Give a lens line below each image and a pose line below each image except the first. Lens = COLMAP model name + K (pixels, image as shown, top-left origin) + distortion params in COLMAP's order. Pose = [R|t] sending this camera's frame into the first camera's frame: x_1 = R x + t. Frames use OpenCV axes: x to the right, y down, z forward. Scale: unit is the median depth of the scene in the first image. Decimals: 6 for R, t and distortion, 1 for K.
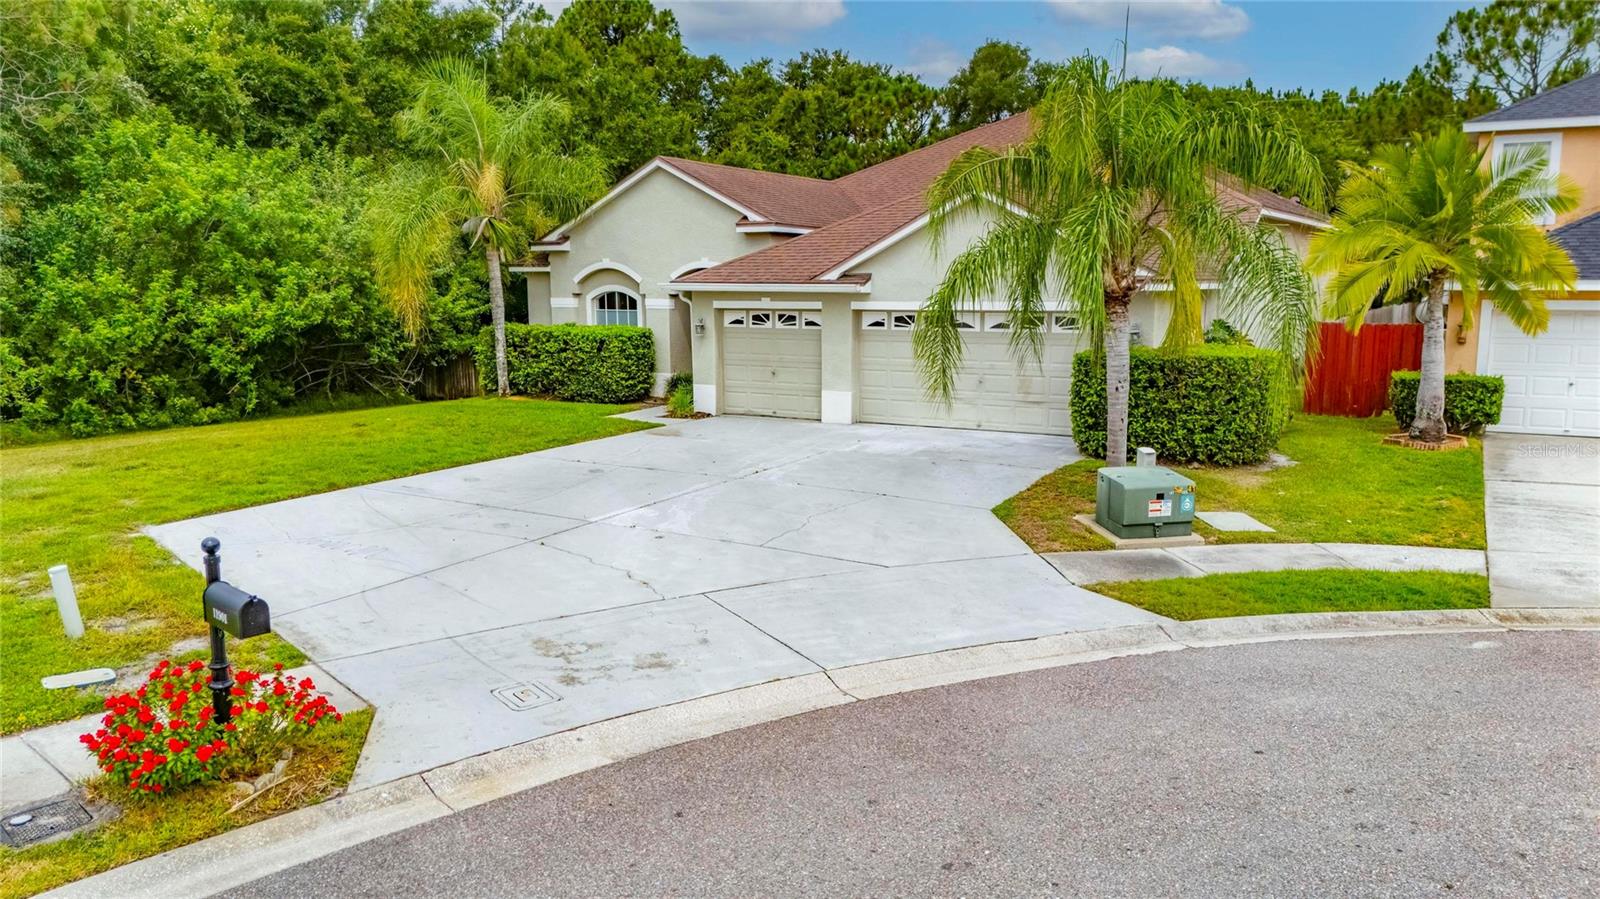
lens RADIAL K [[1190.2, 0, 796.0], [0, 1190.2, 452.1], [0, 0, 1]] dist [0.043478, -0.008108]
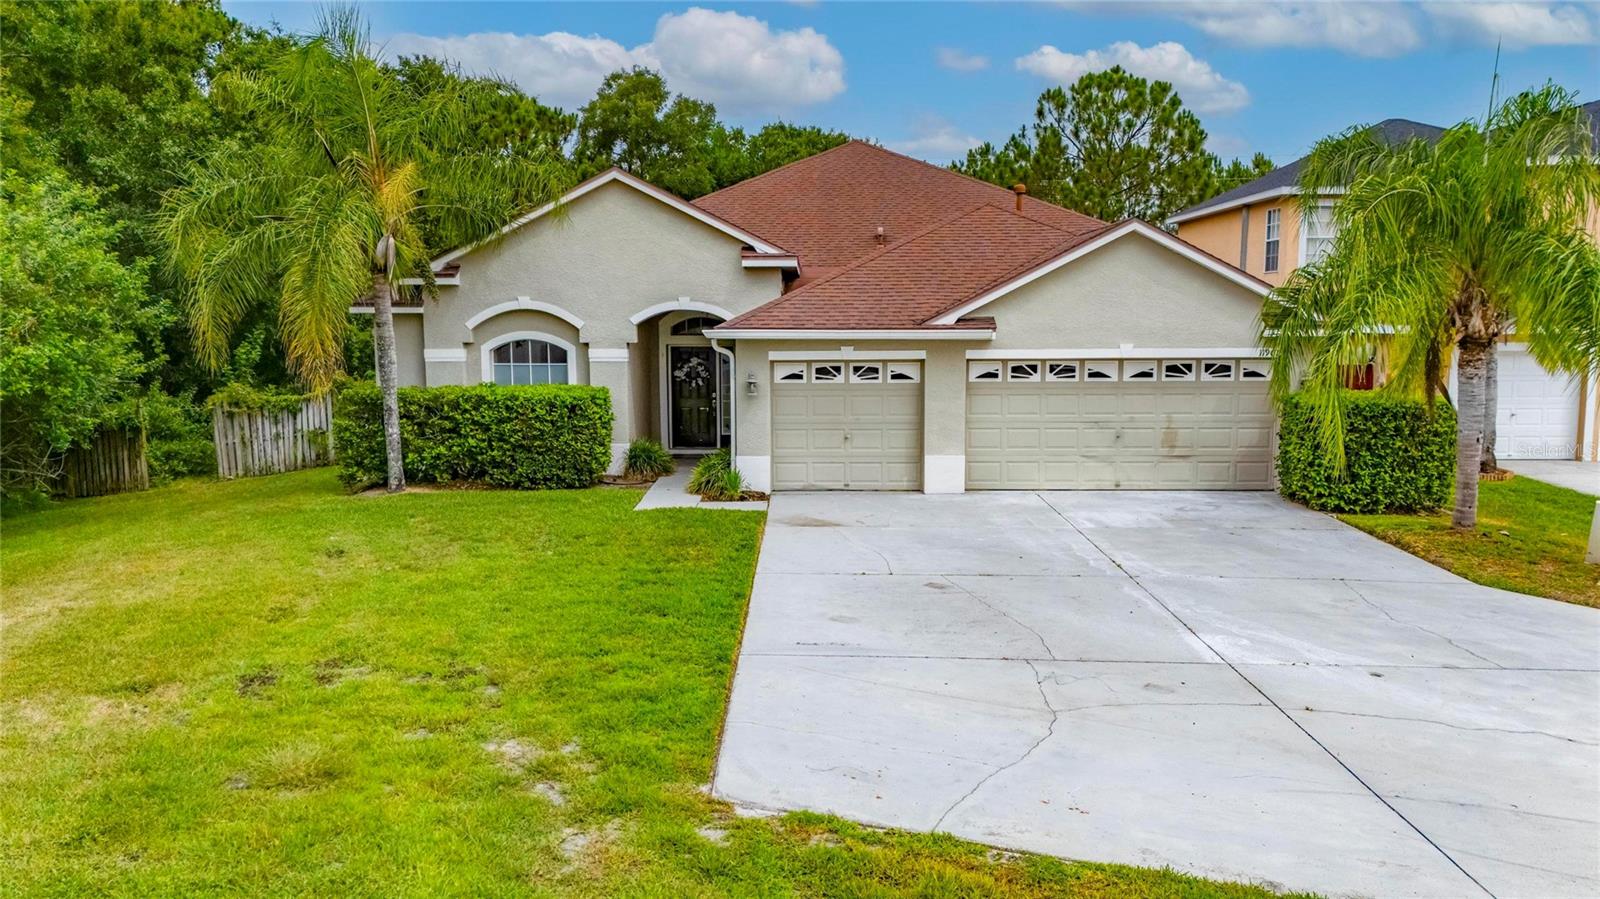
lens RADIAL K [[1190.2, 0, 793.9], [0, 1190.2, 440.4], [0, 0, 1]] dist [0.043478, -0.008108]
pose [[0.856256, -0.051509, 0.513977, -0.465069], [0.073677, 0.997021, -0.022823, -0.047709], [-0.511270, 0.057411, 0.857500, 0.310114]]
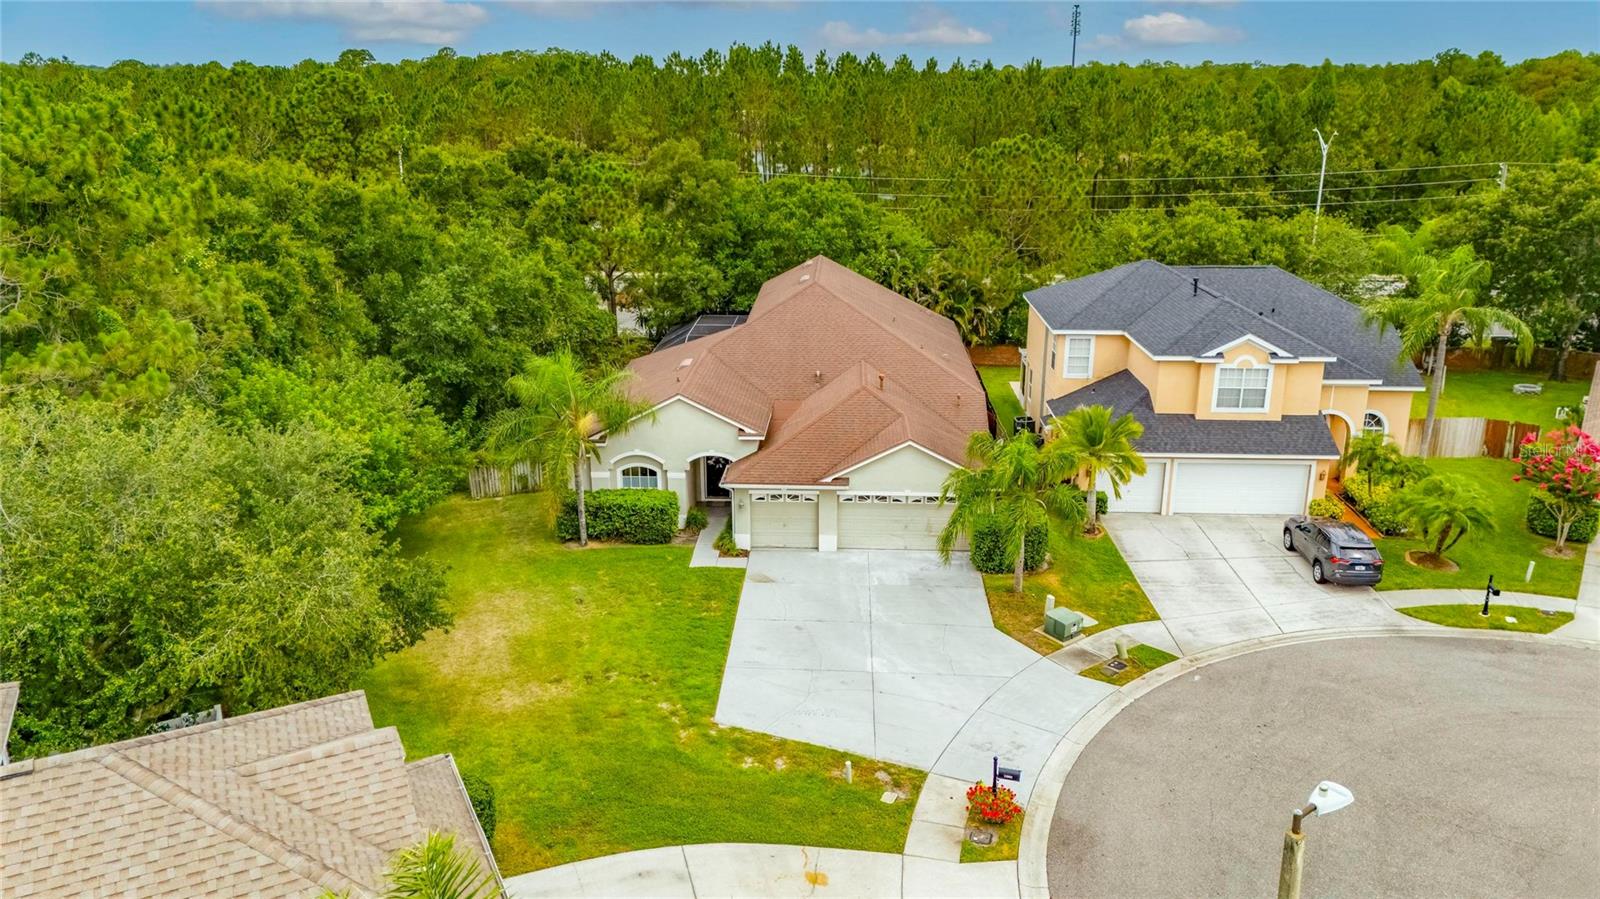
lens RADIAL K [[1190.2, 0, 805.2], [0, 1190.2, 450.0], [0, 0, 1]] dist [0.043478, -0.008108]
pose [[0.869741, -0.140572, 0.473065, -0.826937], [0.064980, 0.982848, 0.172589, -0.485881], [-0.489212, -0.119368, 0.863958, -0.571723]]
